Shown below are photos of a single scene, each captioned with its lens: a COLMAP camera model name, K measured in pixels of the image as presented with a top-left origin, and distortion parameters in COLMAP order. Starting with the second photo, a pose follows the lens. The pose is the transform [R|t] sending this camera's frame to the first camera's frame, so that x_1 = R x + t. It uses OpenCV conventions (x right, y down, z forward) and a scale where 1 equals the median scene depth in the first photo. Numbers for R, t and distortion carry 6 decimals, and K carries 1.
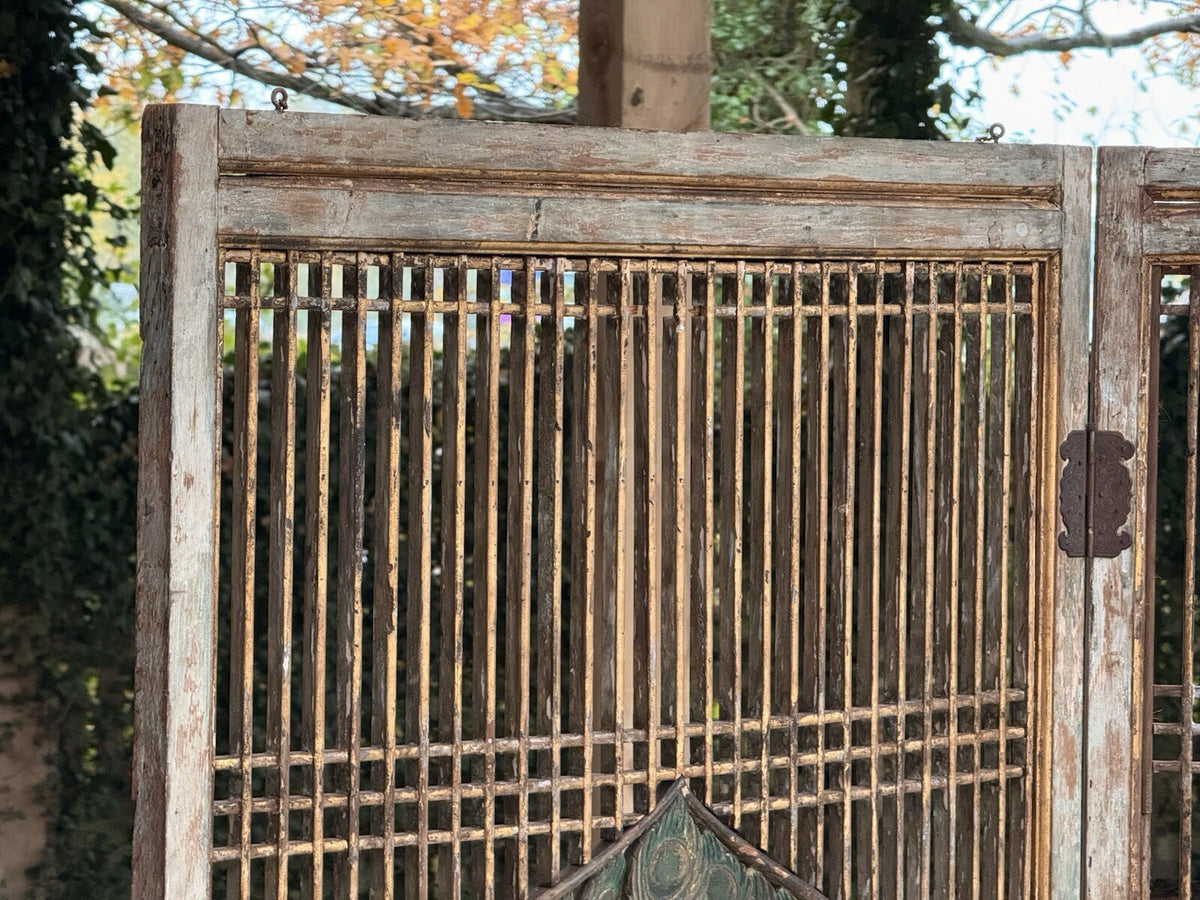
lens RADIAL K [[4368.1, 0, 639.3], [0, 4368.1, 449.1], [0, 0, 1]] dist [0.291715, 0.000000]
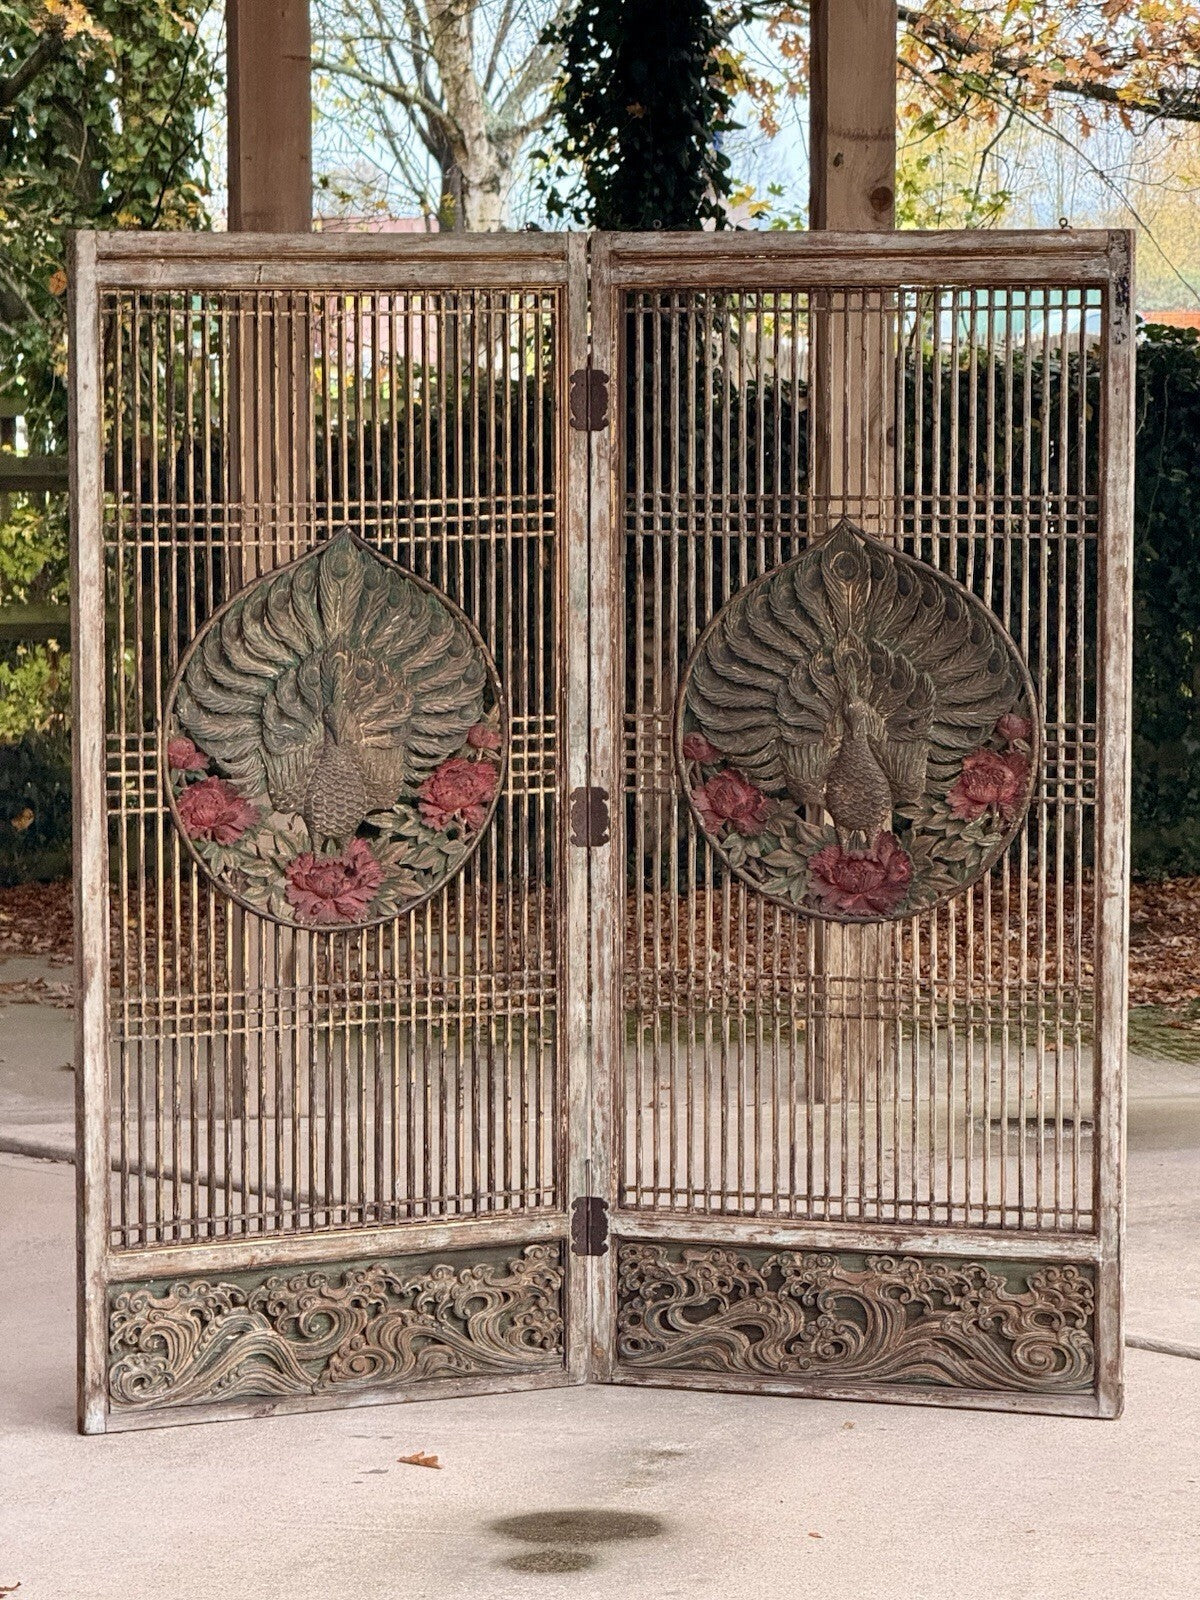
lens RADIAL K [[5824.1, 0, 599.8], [0, 5824.1, 828.3], [0, 0, 1]] dist [0.291715, 0.000000]
pose [[0.967045, 0.008934, -0.254448, 0.870330], [0.004985, 0.998528, 0.054004, 0.068019], [0.254556, -0.053493, 0.965578, -1.798691]]
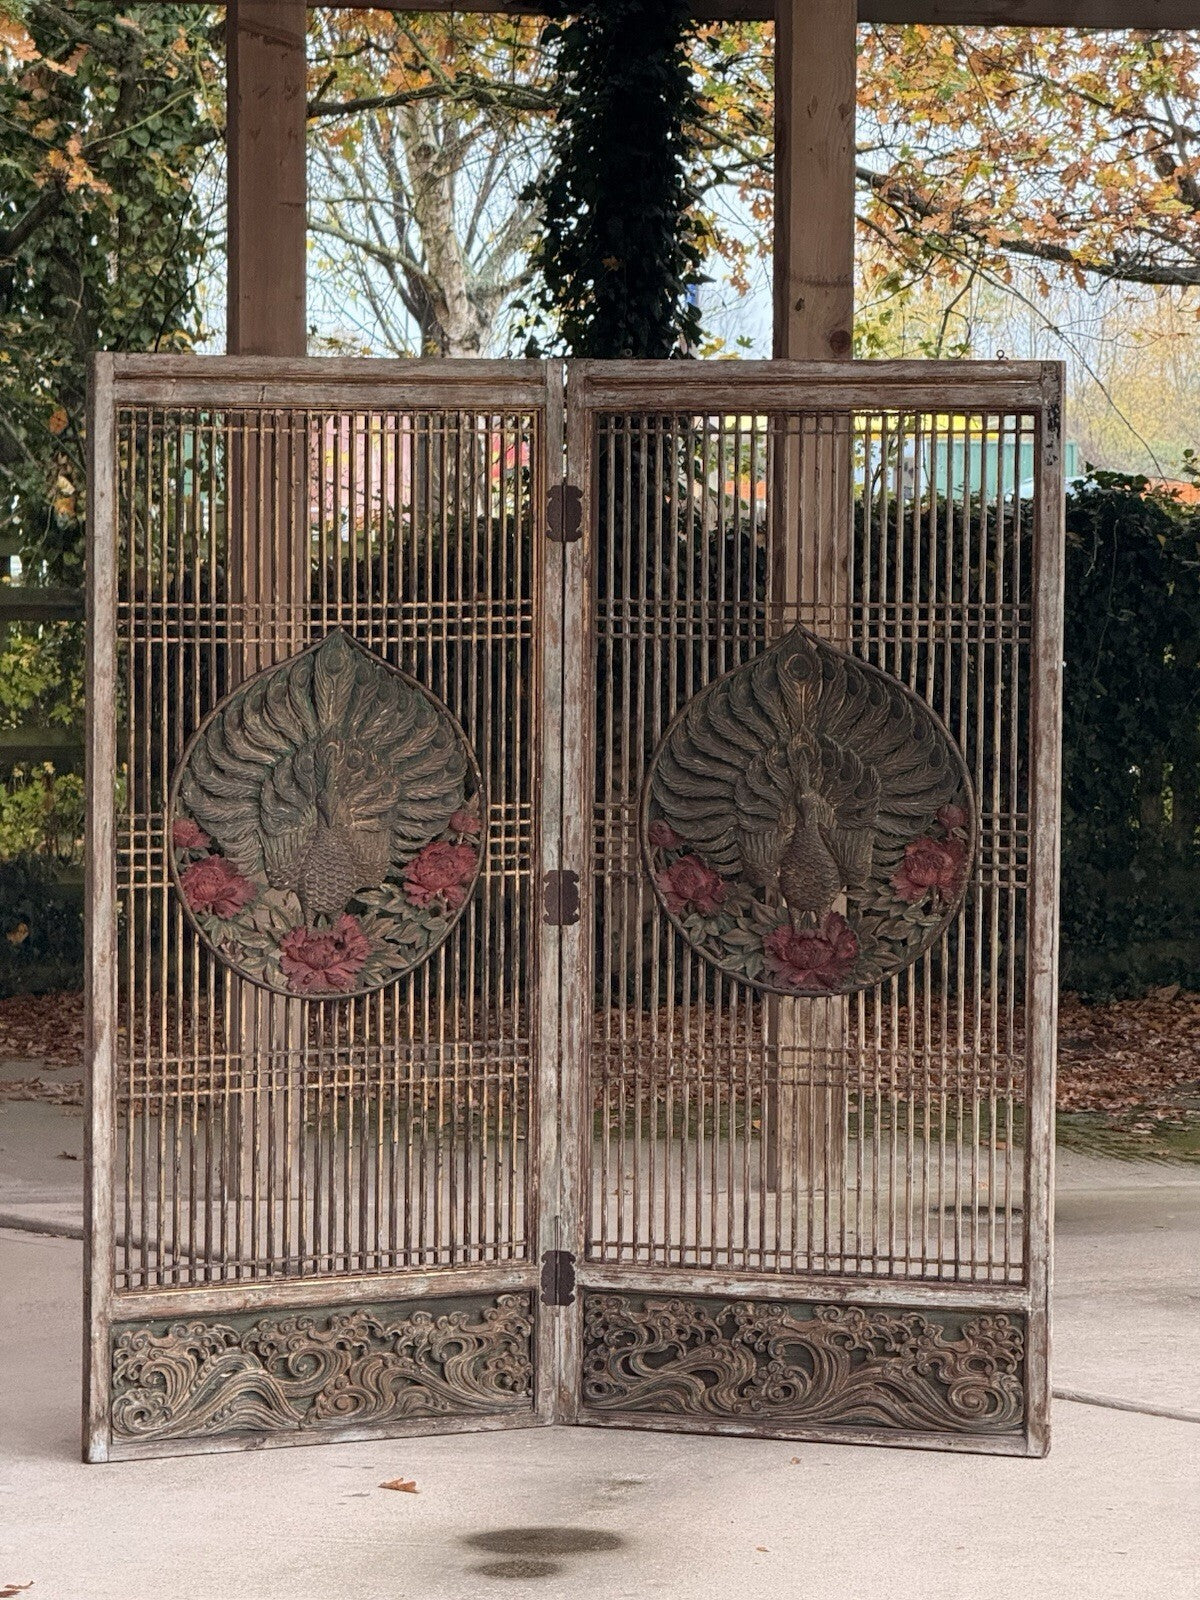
lens RADIAL K [[5824.1, 0, 599.0], [0, 5824.1, 805.7], [0, 0, 1]] dist [0.291715, 0.000000]
pose [[0.968121, 0.009141, -0.250318, 0.933863], [-0.003853, 0.999759, 0.021606, 0.102348], [0.250455, -0.019953, 0.967923, -2.037100]]
